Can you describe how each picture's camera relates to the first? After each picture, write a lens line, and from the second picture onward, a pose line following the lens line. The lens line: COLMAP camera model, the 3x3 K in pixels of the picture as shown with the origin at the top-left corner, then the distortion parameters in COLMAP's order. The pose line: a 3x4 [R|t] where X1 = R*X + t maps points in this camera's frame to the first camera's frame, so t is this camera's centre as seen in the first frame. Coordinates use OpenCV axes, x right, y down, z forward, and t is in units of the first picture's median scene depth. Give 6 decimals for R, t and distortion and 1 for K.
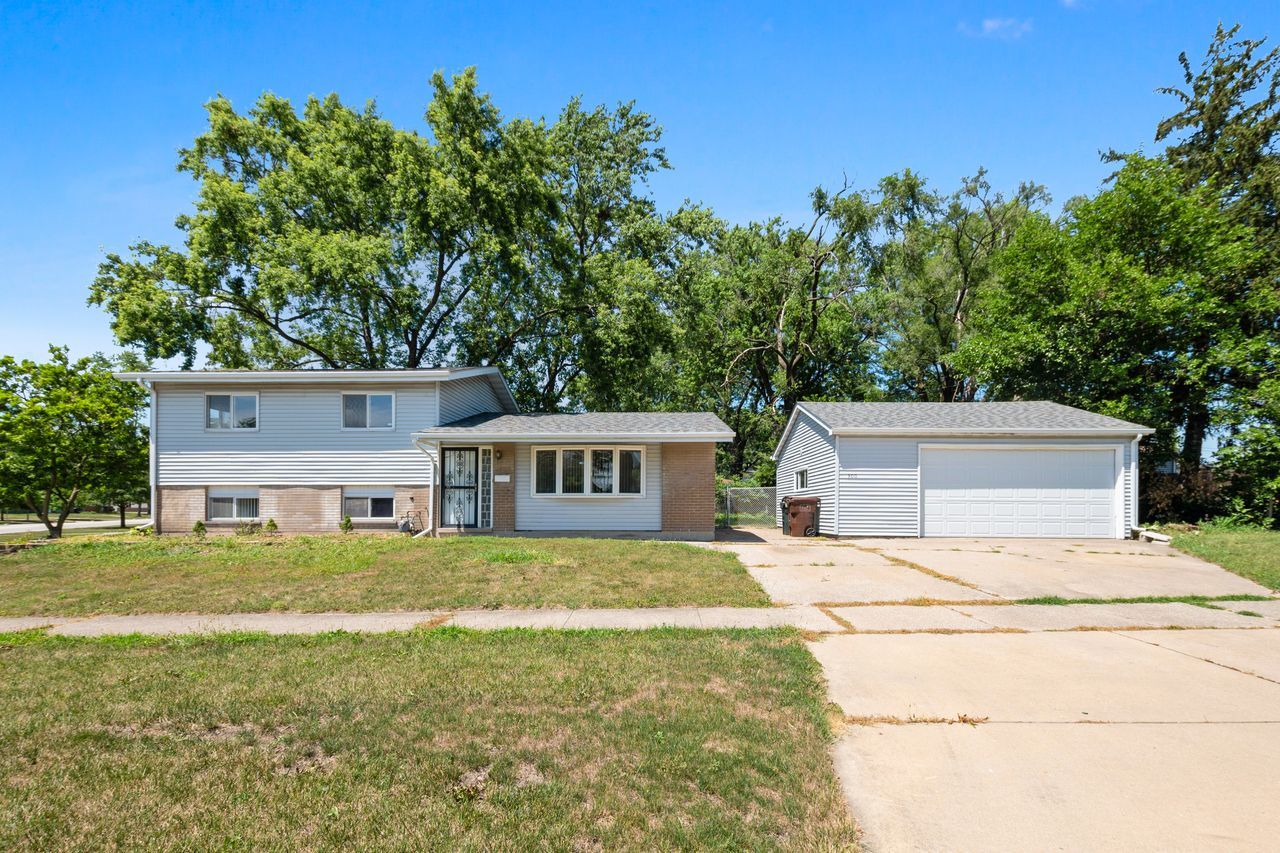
lens RADIAL K [[574.0, 0, 641.3], [0, 574.0, 499.5], [0, 0, 1]] dist [0.003368, -0.000297]
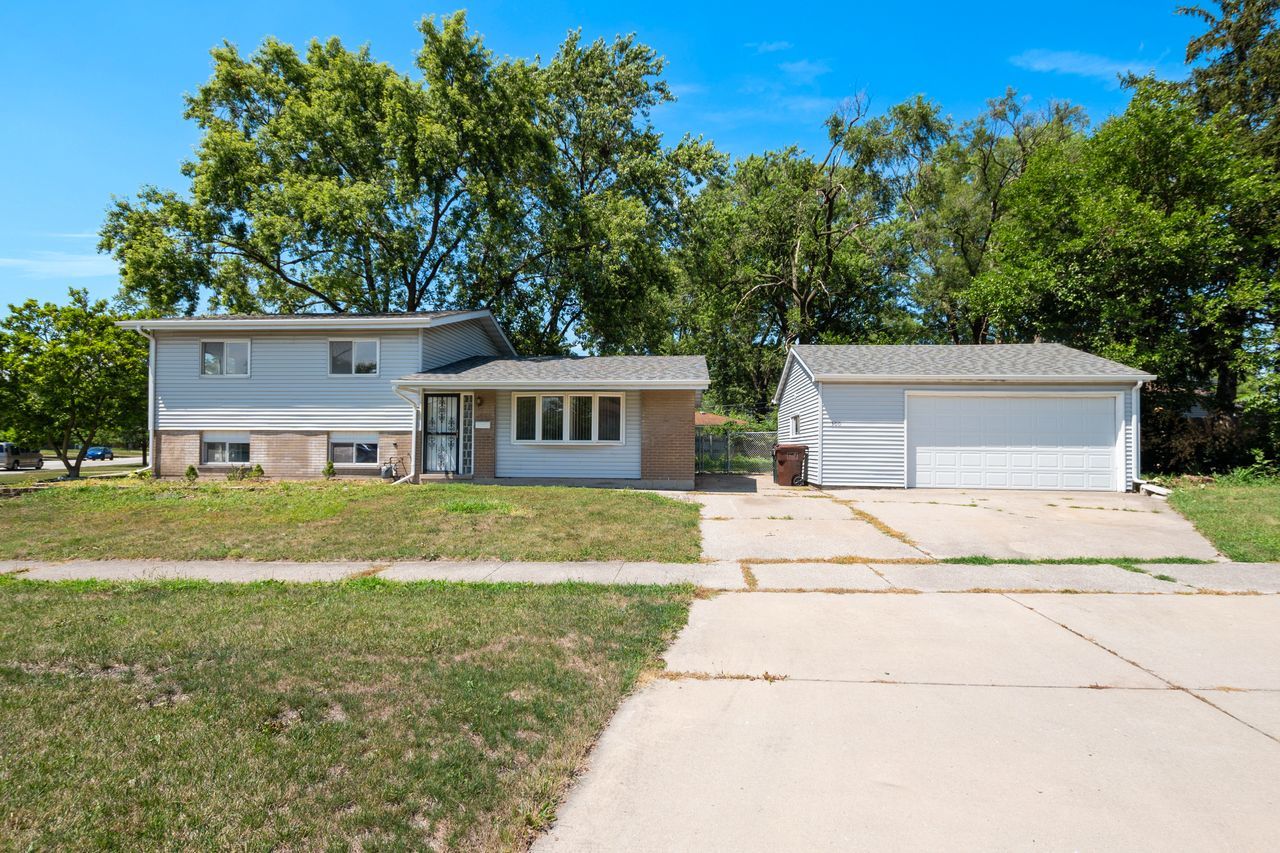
lens RADIAL K [[633.7, 0, 690.1], [0, 633.7, 422.5], [0, 0, 1]] dist [0.000277, 0.000522]
pose [[0.998370, 0.002812, -0.056998, 0.168318], [-0.003381, 0.999945, -0.009893, -0.029267], [0.056967, 0.010070, 0.998325, -0.071097]]
